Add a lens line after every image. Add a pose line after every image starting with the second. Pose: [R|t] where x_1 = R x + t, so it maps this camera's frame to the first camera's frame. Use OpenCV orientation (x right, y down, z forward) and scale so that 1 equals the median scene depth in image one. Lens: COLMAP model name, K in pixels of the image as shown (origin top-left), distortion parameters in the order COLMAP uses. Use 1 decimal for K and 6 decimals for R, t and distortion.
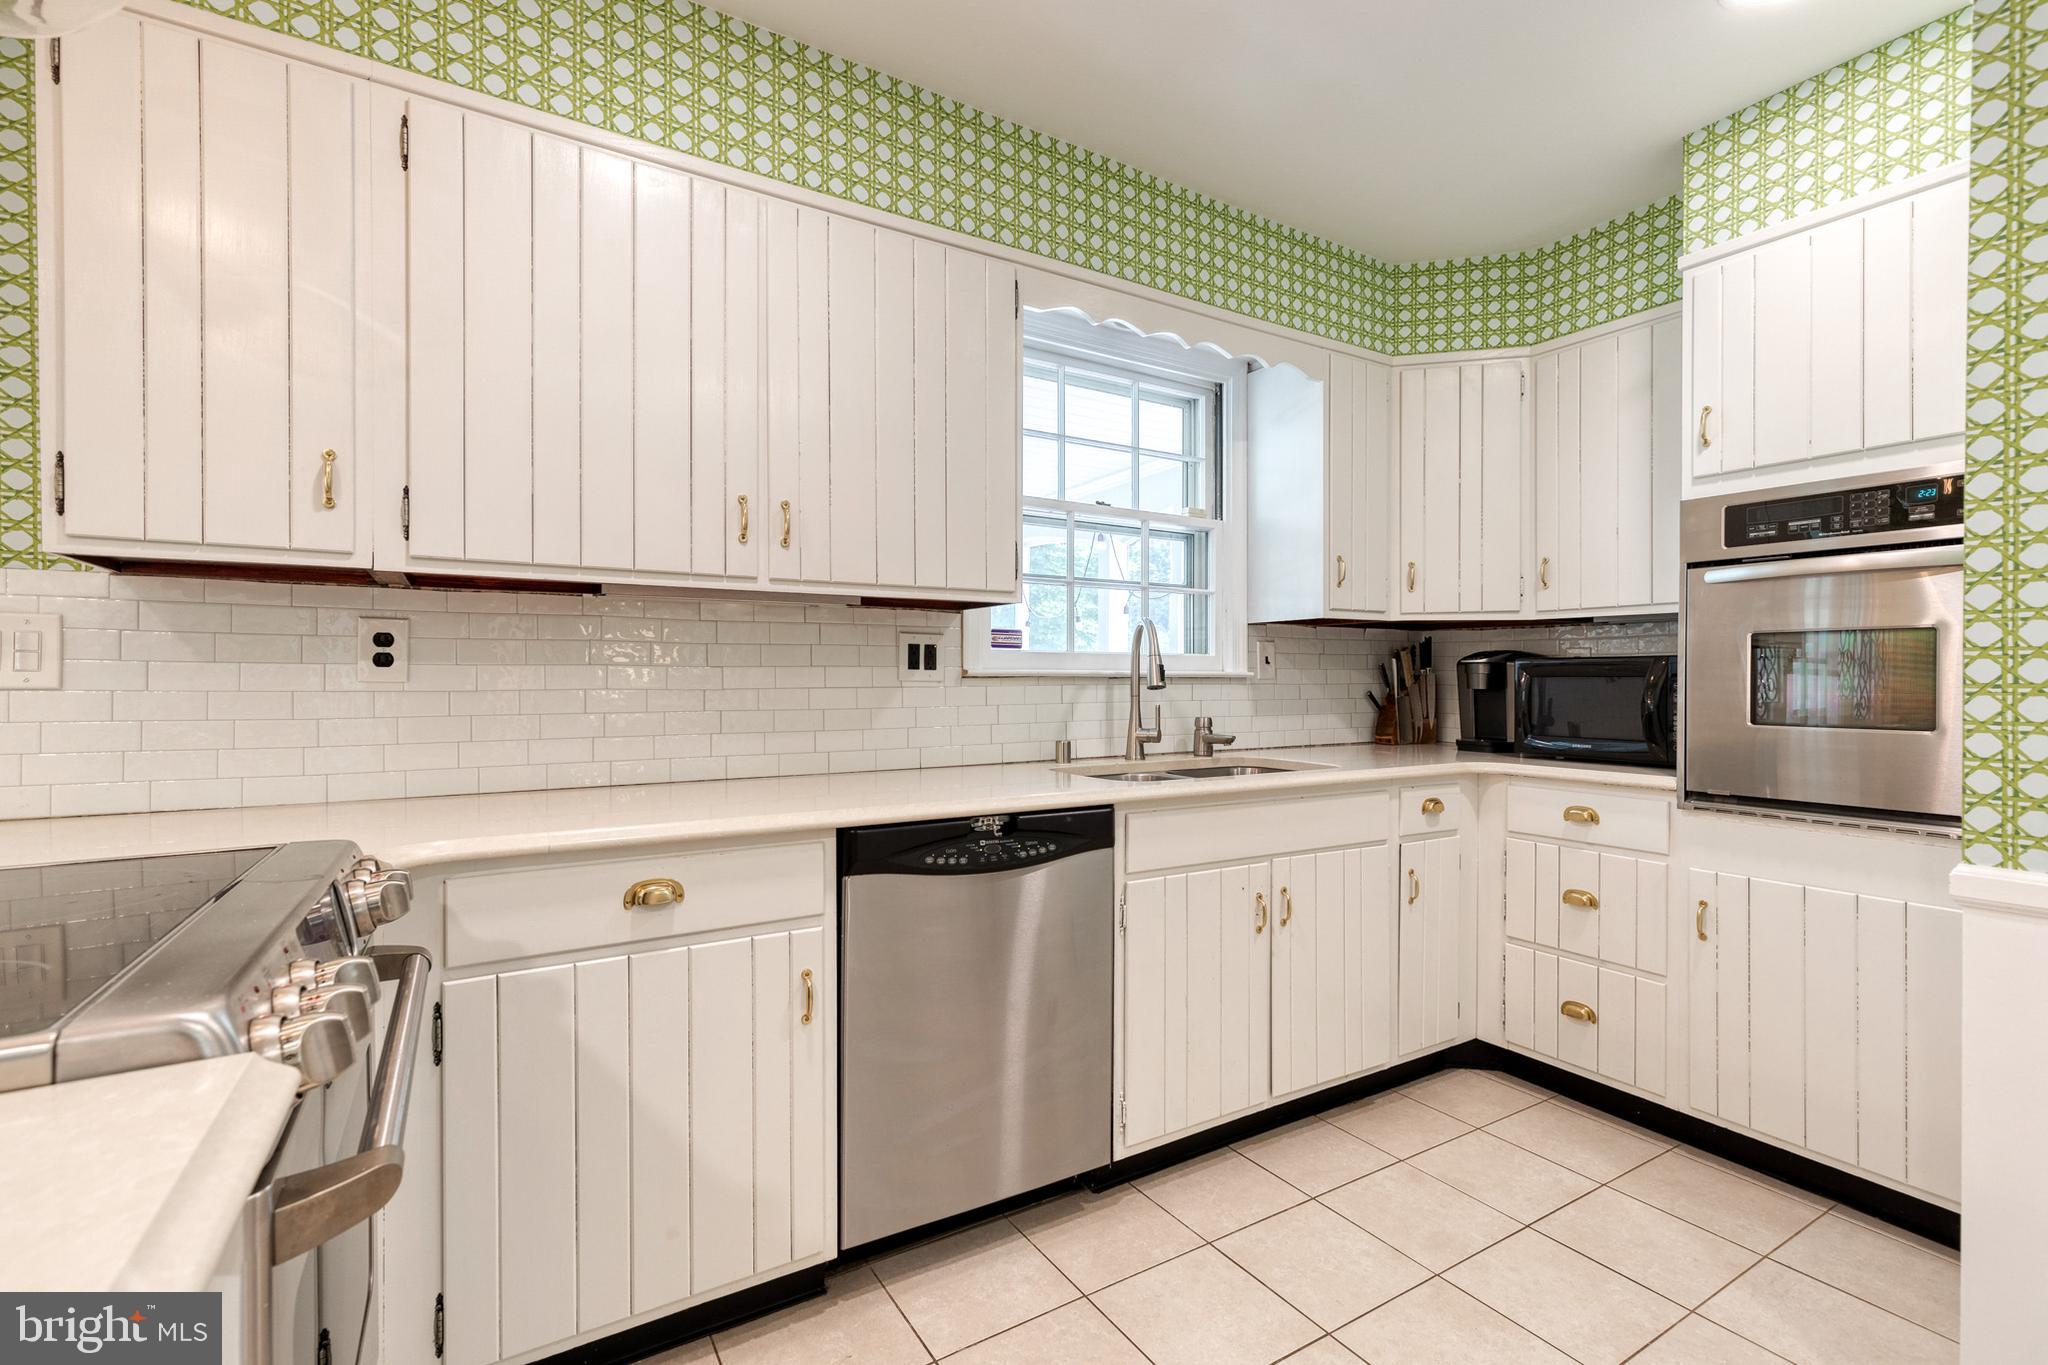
lens RADIAL K [[918.9, 0, 1071.4], [0, 918.9, 685.7], [0, 0, 1]] dist [0.018092, -0.003319]
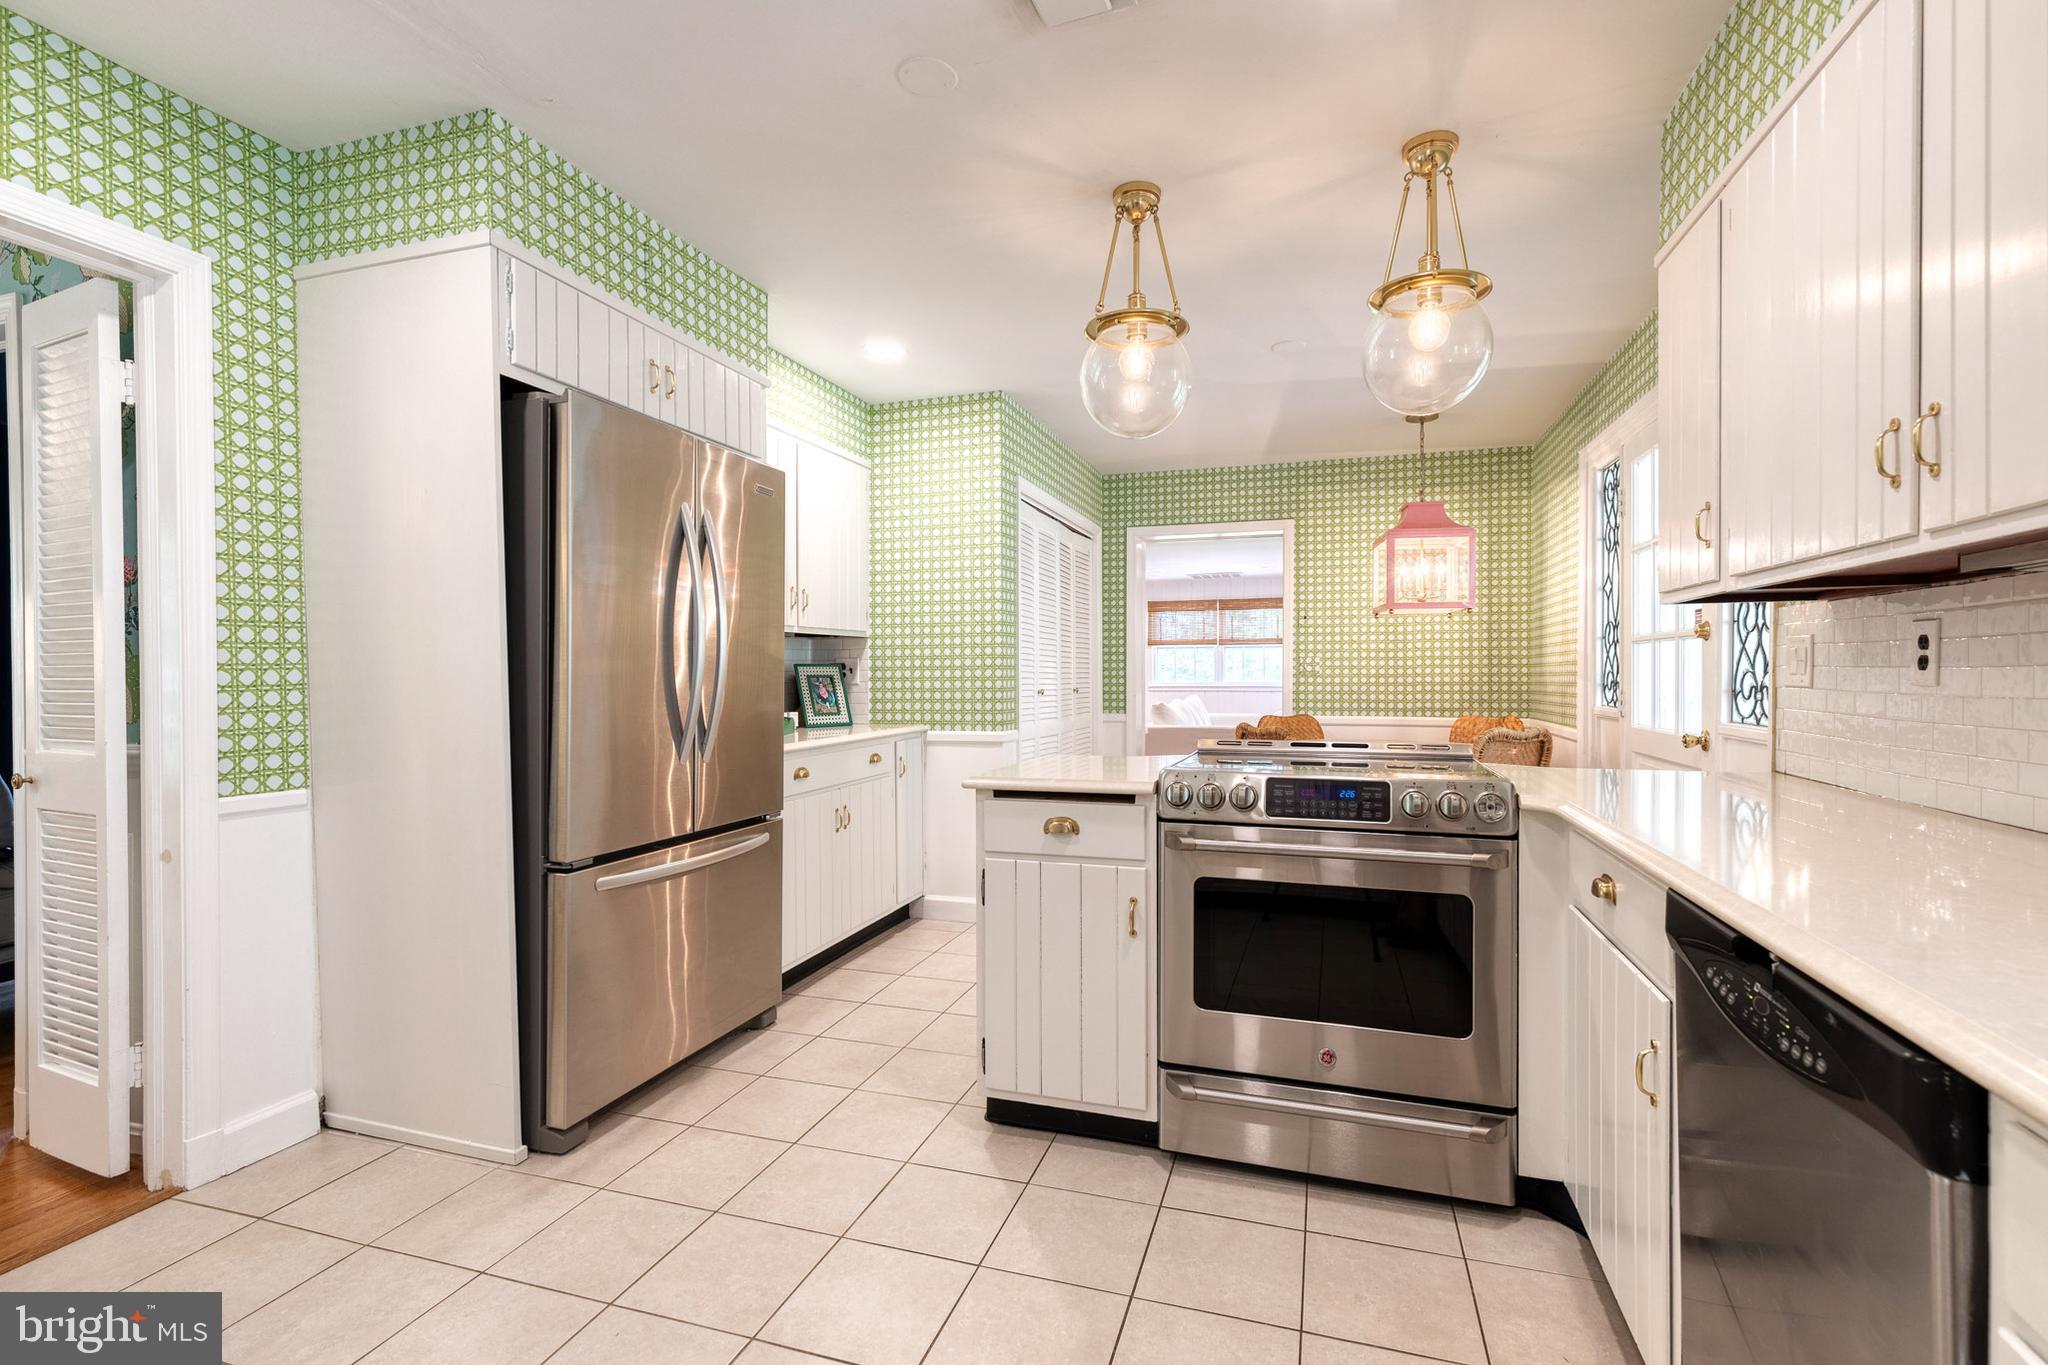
lens RADIAL K [[918.9, 0, 1044.4], [0, 918.9, 684.6], [0, 0, 1]] dist [0.018092, -0.003319]
pose [[-0.759744, 0.011573, -0.650120, 0.490486], [-0.000309, 0.999835, 0.018160, -0.018446], [0.650223, 0.013998, -0.759615, 0.943990]]
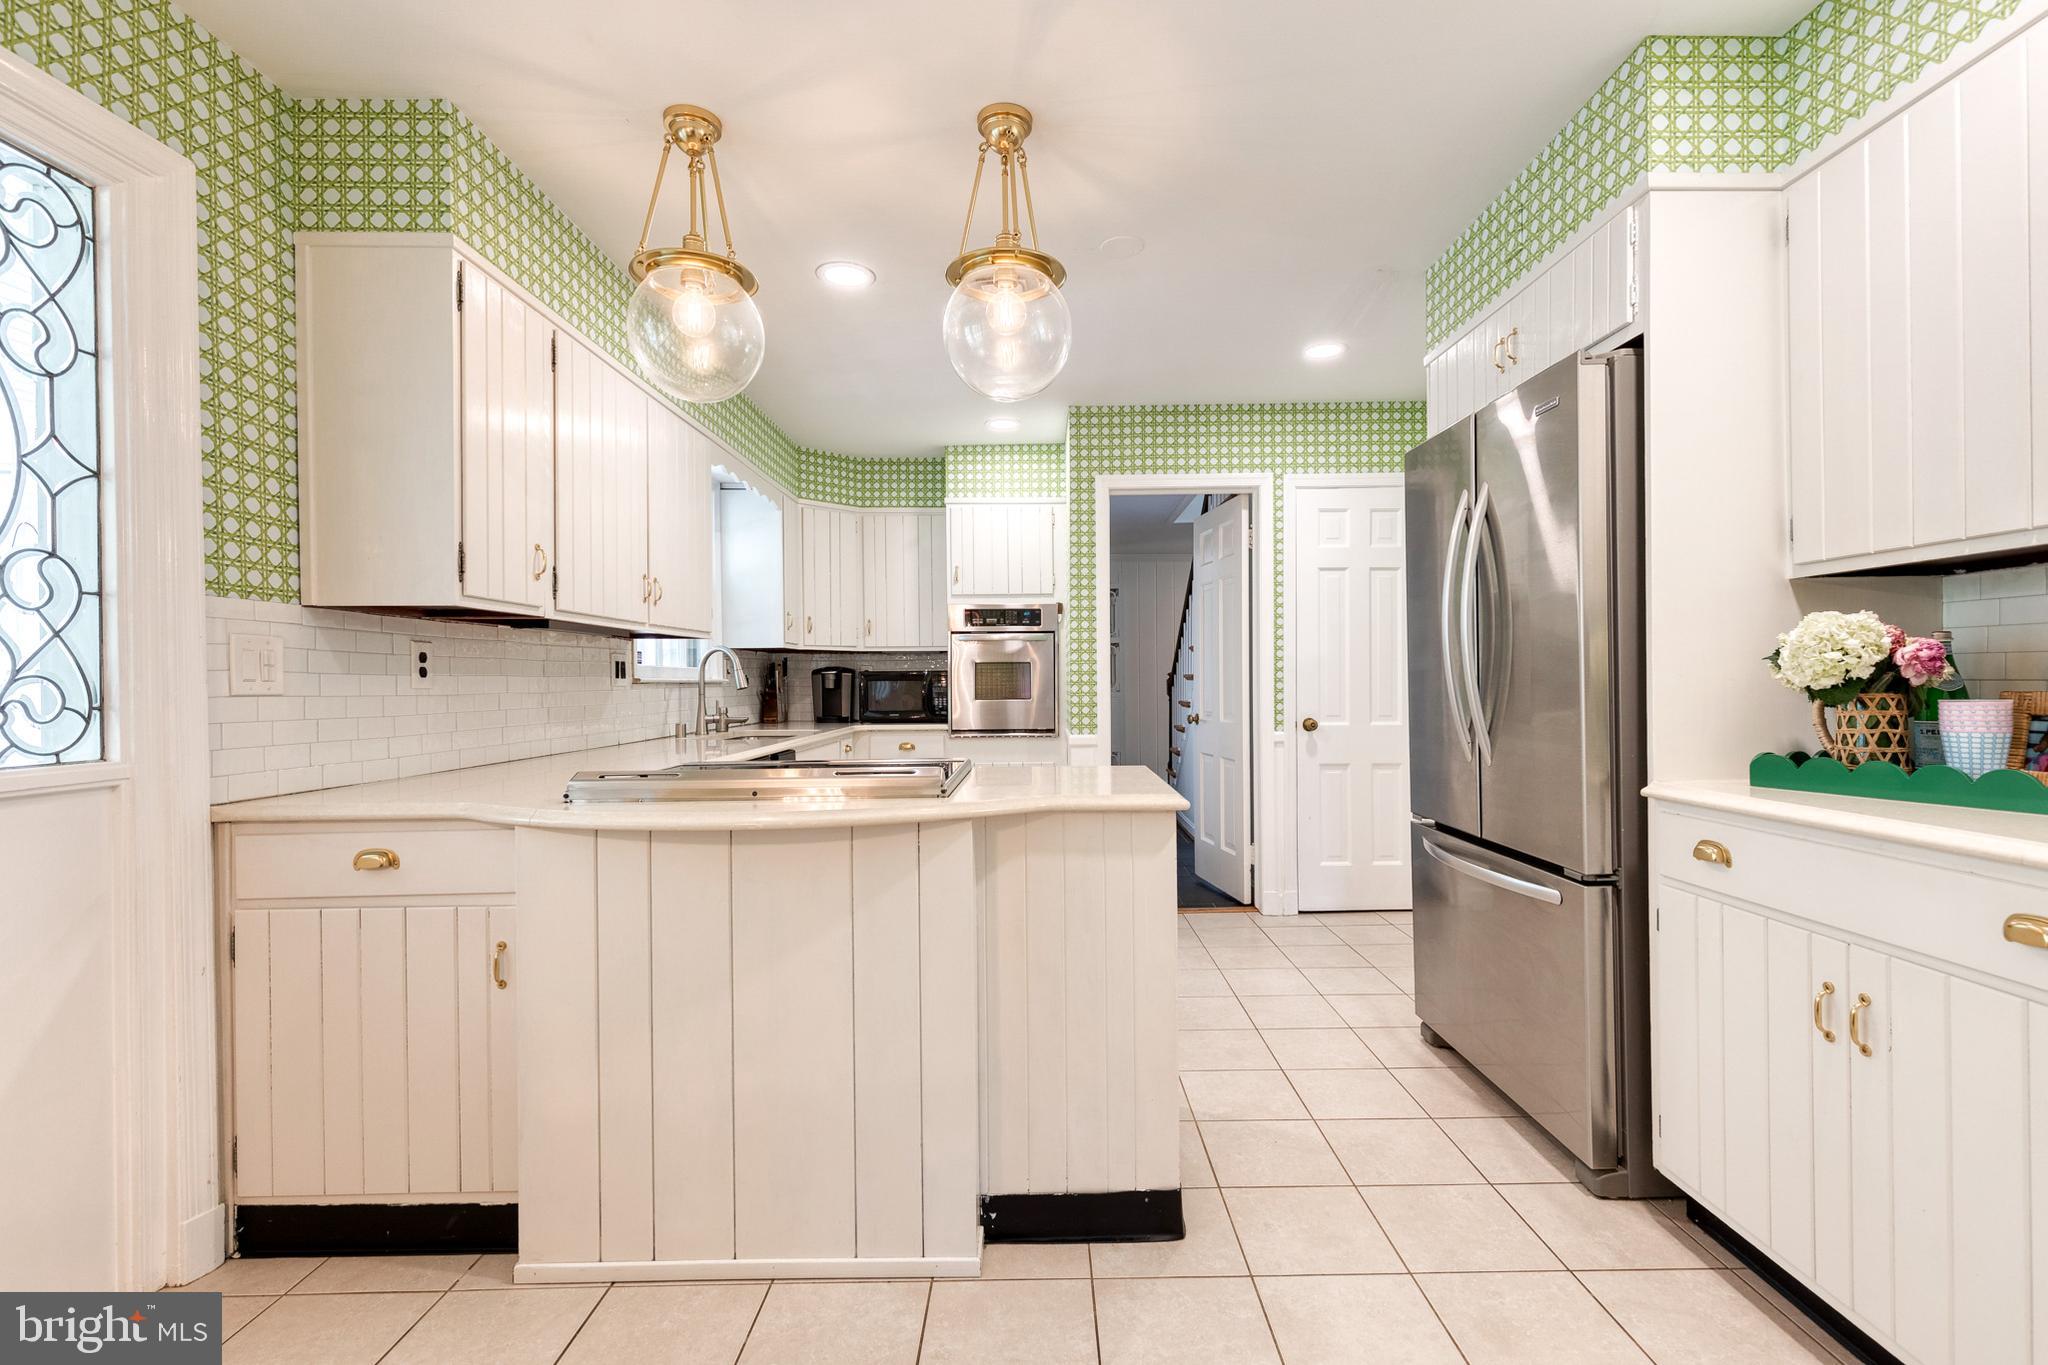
lens RADIAL K [[918.9, 0, 1024.7], [0, 918.9, 685.7], [0, 0, 1]] dist [0.018092, -0.003319]
pose [[0.546269, -0.004302, 0.837599, -1.152140], [0.014535, 0.999885, -0.004344, 0.008274], [-0.837484, 0.014547, 0.546268, -0.392504]]
